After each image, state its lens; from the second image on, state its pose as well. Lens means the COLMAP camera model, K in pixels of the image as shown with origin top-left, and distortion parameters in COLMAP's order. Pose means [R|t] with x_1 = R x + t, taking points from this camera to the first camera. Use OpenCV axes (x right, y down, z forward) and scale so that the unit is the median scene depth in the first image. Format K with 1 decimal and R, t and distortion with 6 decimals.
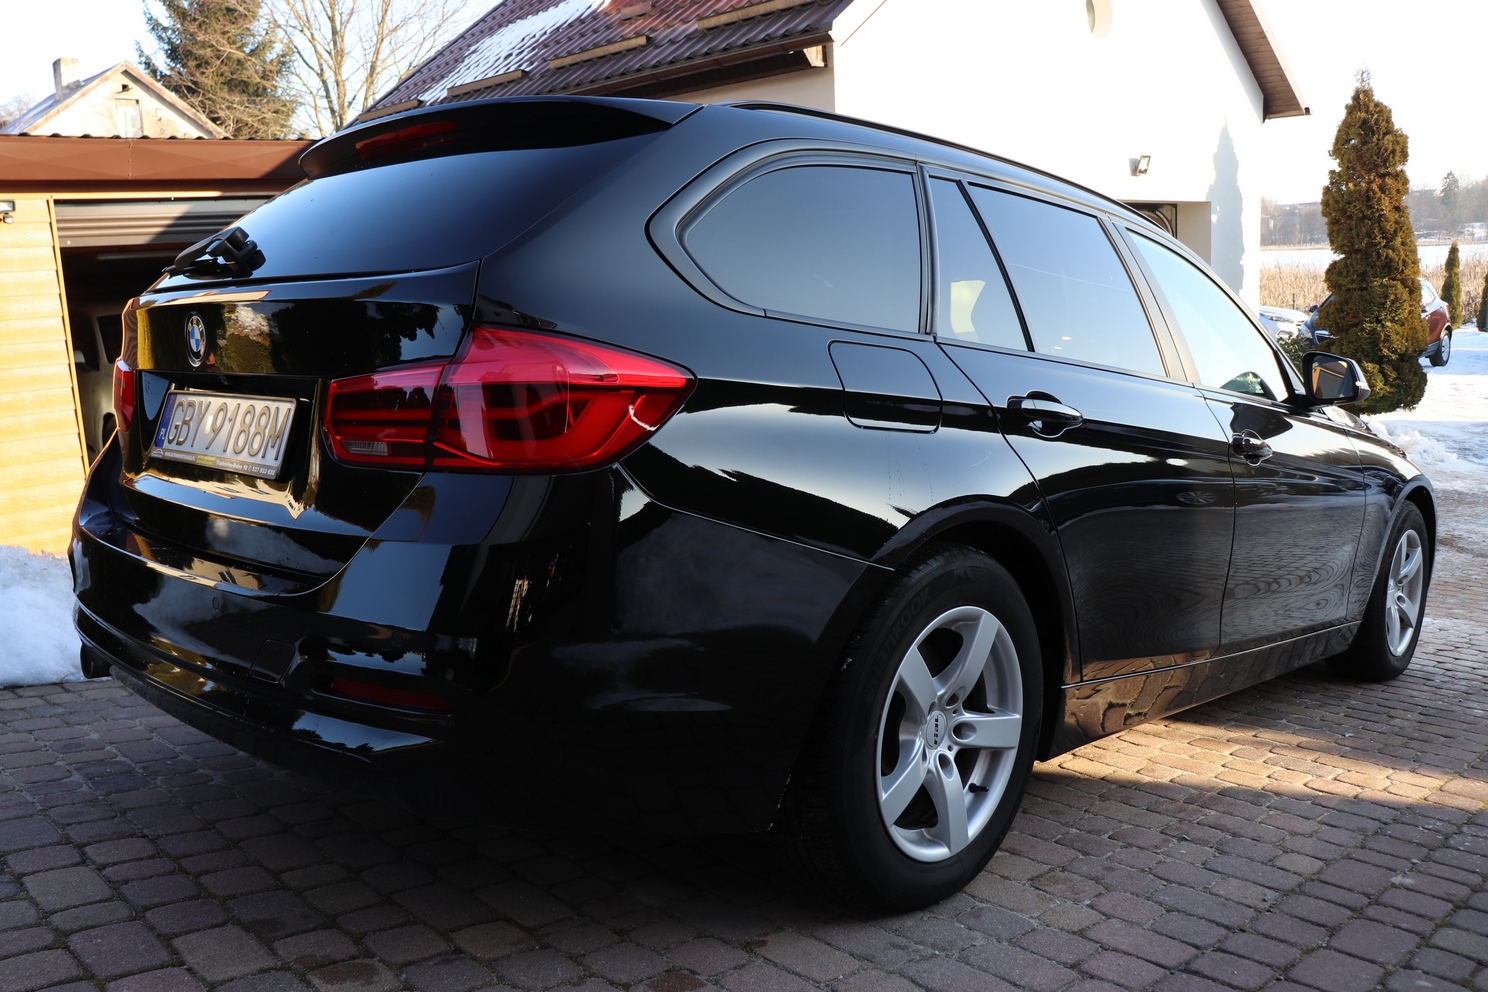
lens RADIAL K [[1220.4, 0, 731.1], [0, 1220.4, 492.9], [0, 0, 1]] dist [-0.166233, 0.145586]
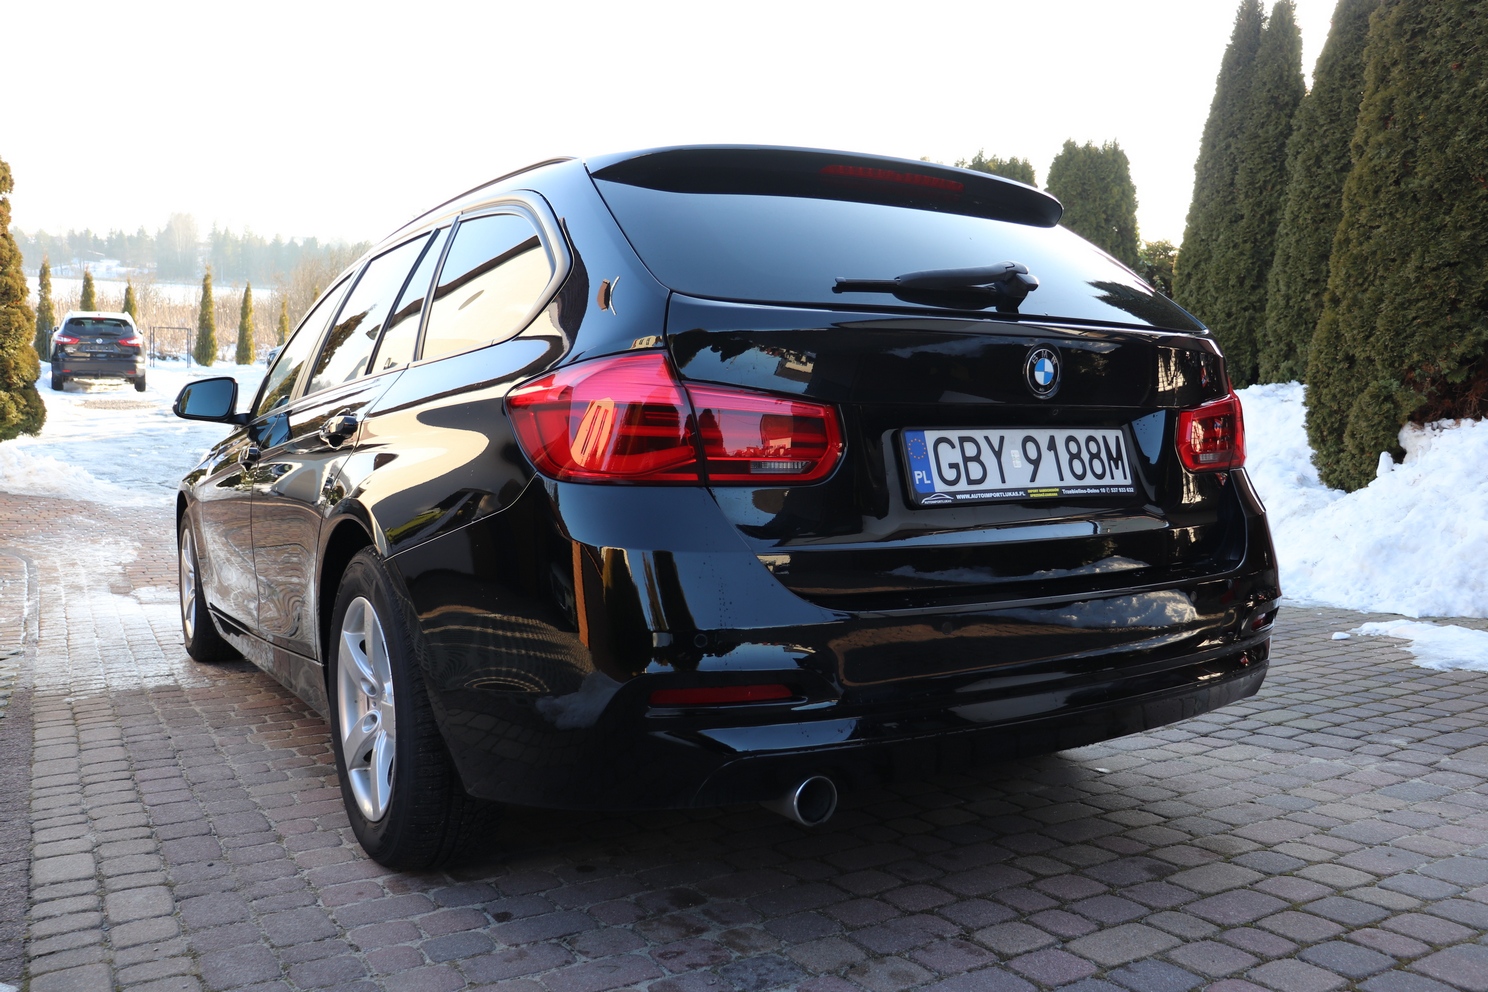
lens RADIAL K [[1220.4, 0, 731.9], [0, 1220.4, 487.8], [0, 0, 1]] dist [-0.166233, 0.145586]
pose [[0.254459, -0.078499, 0.963893, -1.396619], [0.103667, 0.993171, 0.053516, -0.105152], [-0.961511, 0.086306, 0.260859, 0.921337]]
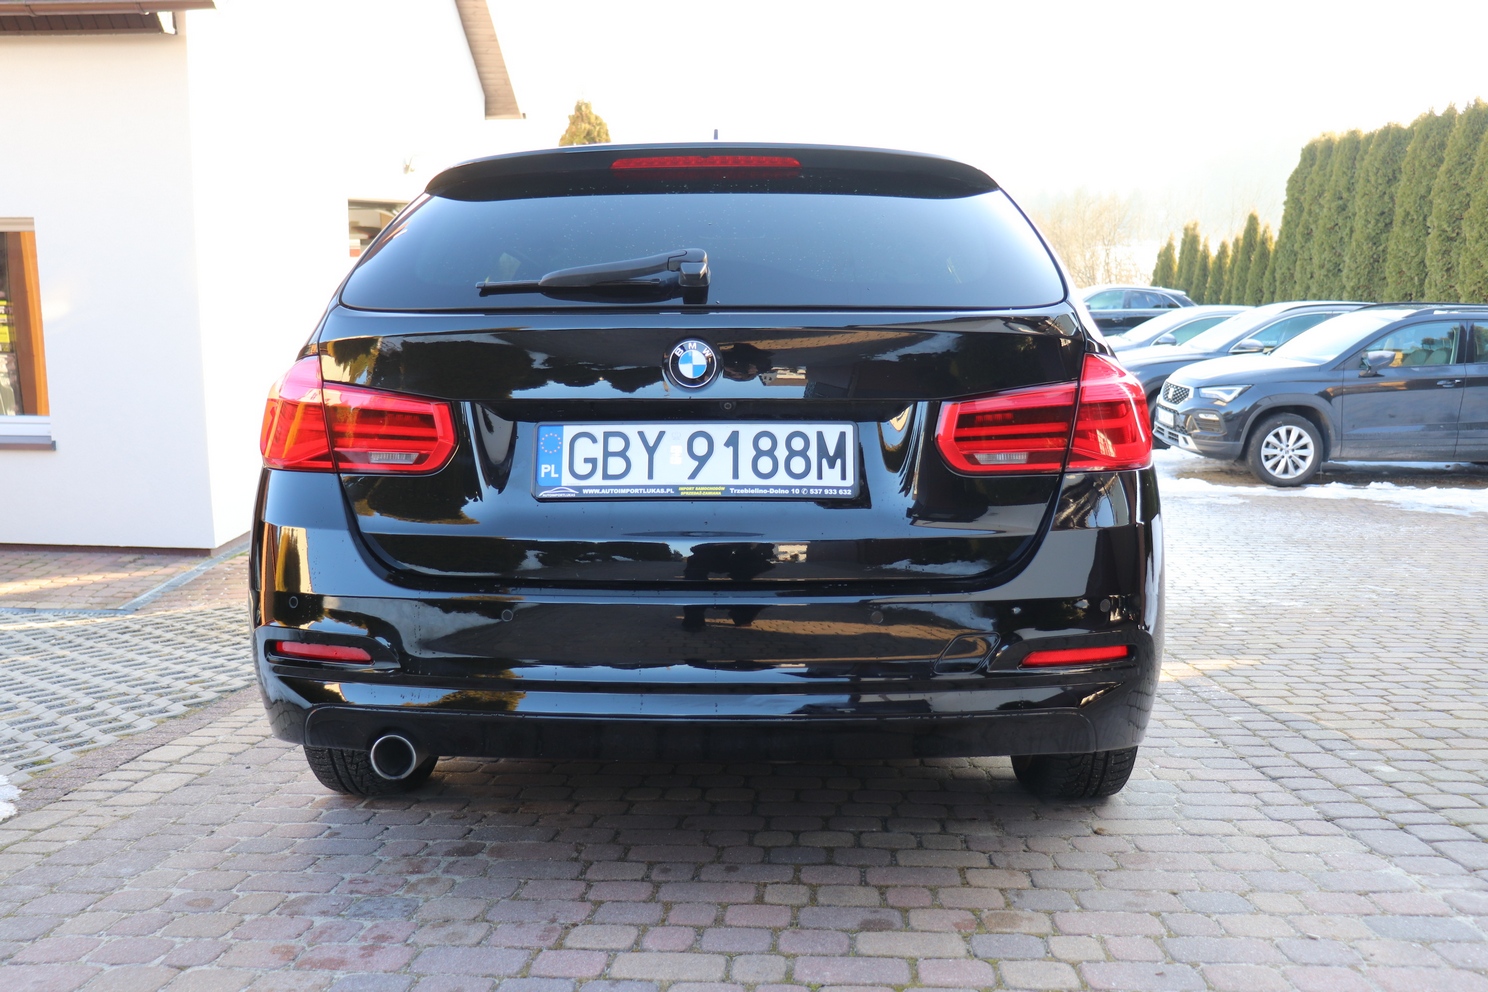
lens RADIAL K [[1399.7, 0, 726.4], [0, 1399.7, 423.7], [0, 0, 1]] dist [-0.094441, 0.000000]
pose [[0.740021, -0.042331, 0.671250, -1.107988], [0.088535, 0.995464, -0.034829, -0.036567], [-0.666731, 0.085204, 0.740412, 0.132780]]
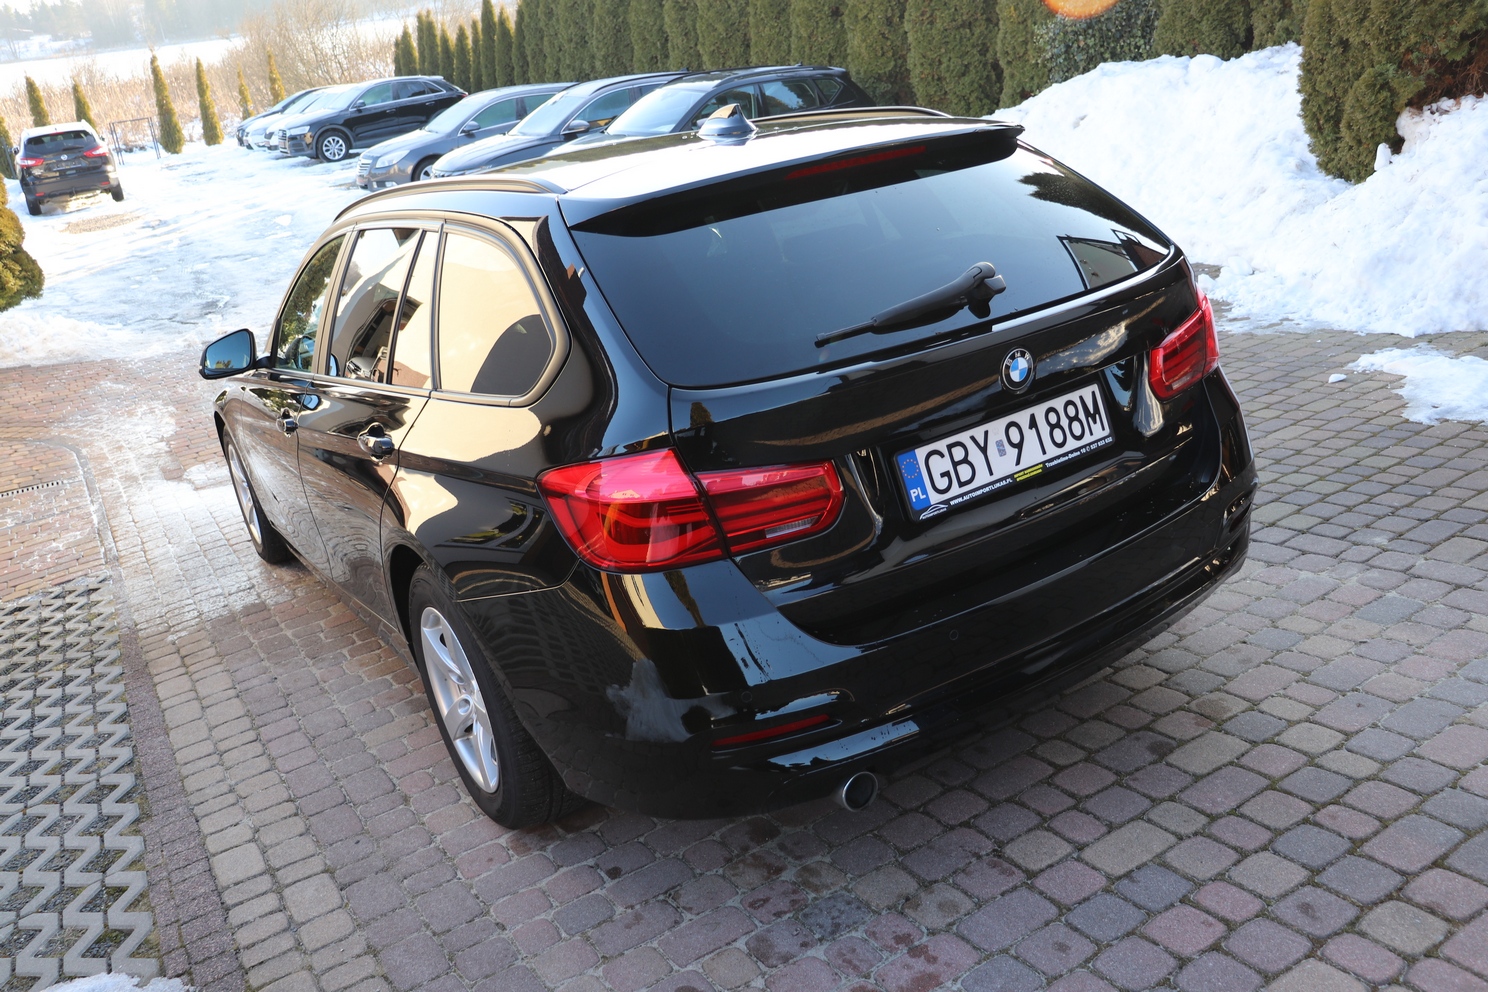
lens RADIAL K [[1220.4, 0, 730.2], [0, 1220.4, 483.2], [0, 0, 1]] dist [-0.166233, 0.145586]
pose [[0.237339, -0.356667, 0.903581, -1.433233], [0.256075, 0.920230, 0.295977, -0.395888], [-0.937068, 0.161138, 0.309740, 0.852680]]
